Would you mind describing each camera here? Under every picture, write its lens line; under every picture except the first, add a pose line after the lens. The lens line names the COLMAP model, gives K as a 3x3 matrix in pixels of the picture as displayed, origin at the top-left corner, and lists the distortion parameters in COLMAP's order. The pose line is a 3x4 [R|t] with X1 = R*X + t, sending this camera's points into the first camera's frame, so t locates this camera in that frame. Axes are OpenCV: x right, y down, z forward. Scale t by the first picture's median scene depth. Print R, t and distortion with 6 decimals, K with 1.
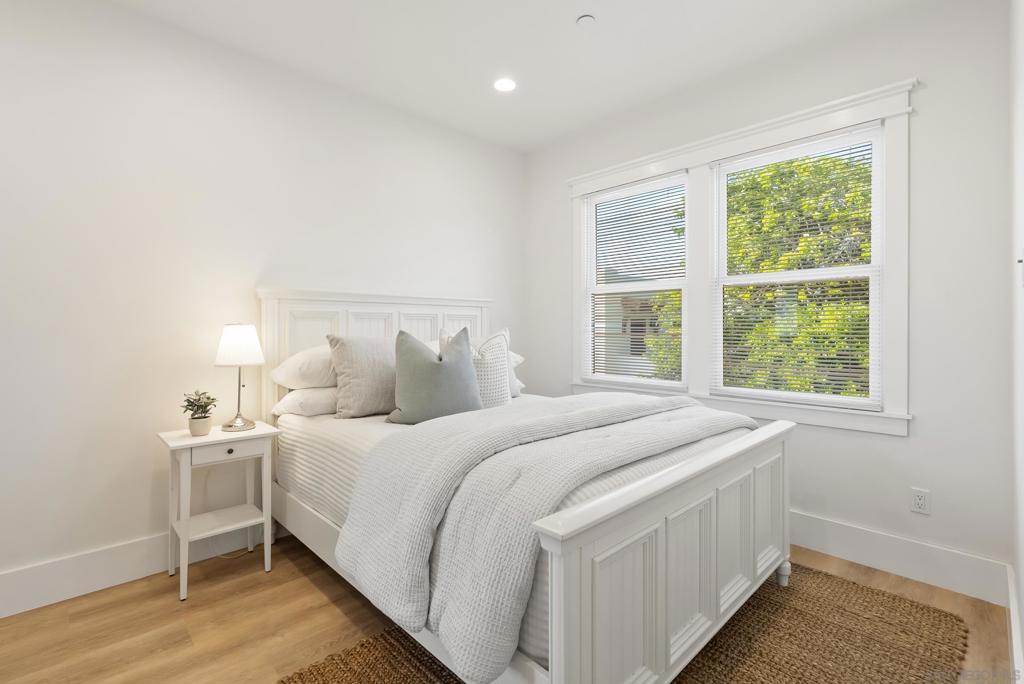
lens RADIAL K [[470.4, 0, 518.1], [0, 470.4, 349.8], [0, 0, 1]] dist [-0.001021, 0.000758]
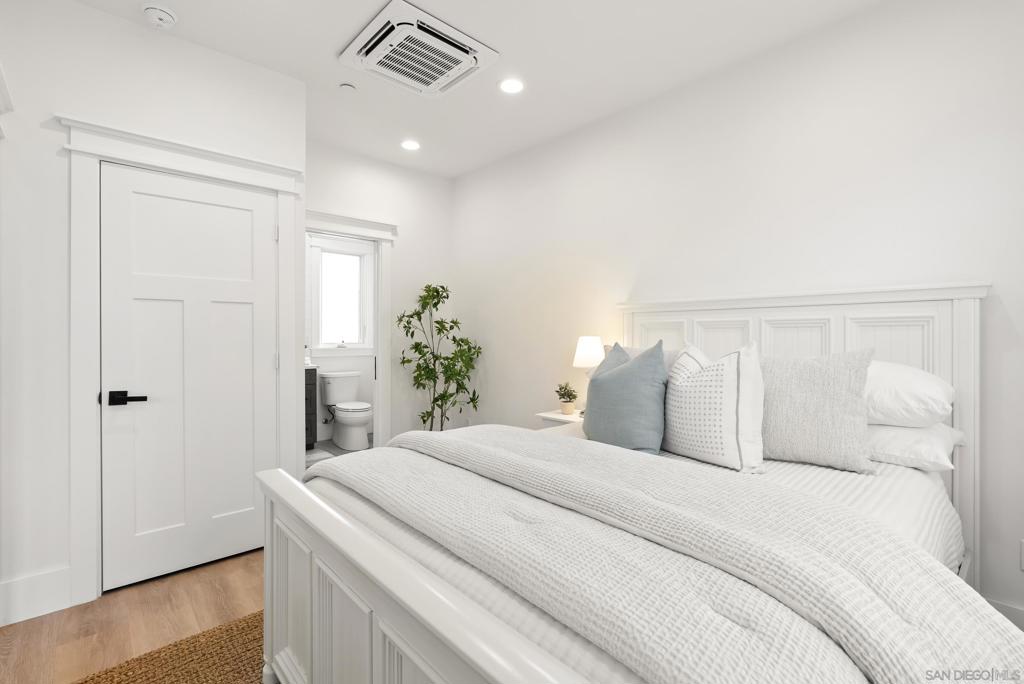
lens RADIAL K [[470.4, 0, 518.1], [0, 470.4, 349.8], [0, 0, 1]] dist [-0.001021, 0.000758]
pose [[-0.036316, 0.033052, -0.998794, 0.695194], [-0.048654, 0.998209, 0.034802, -0.048700], [0.998155, 0.049859, -0.034643, 0.825580]]
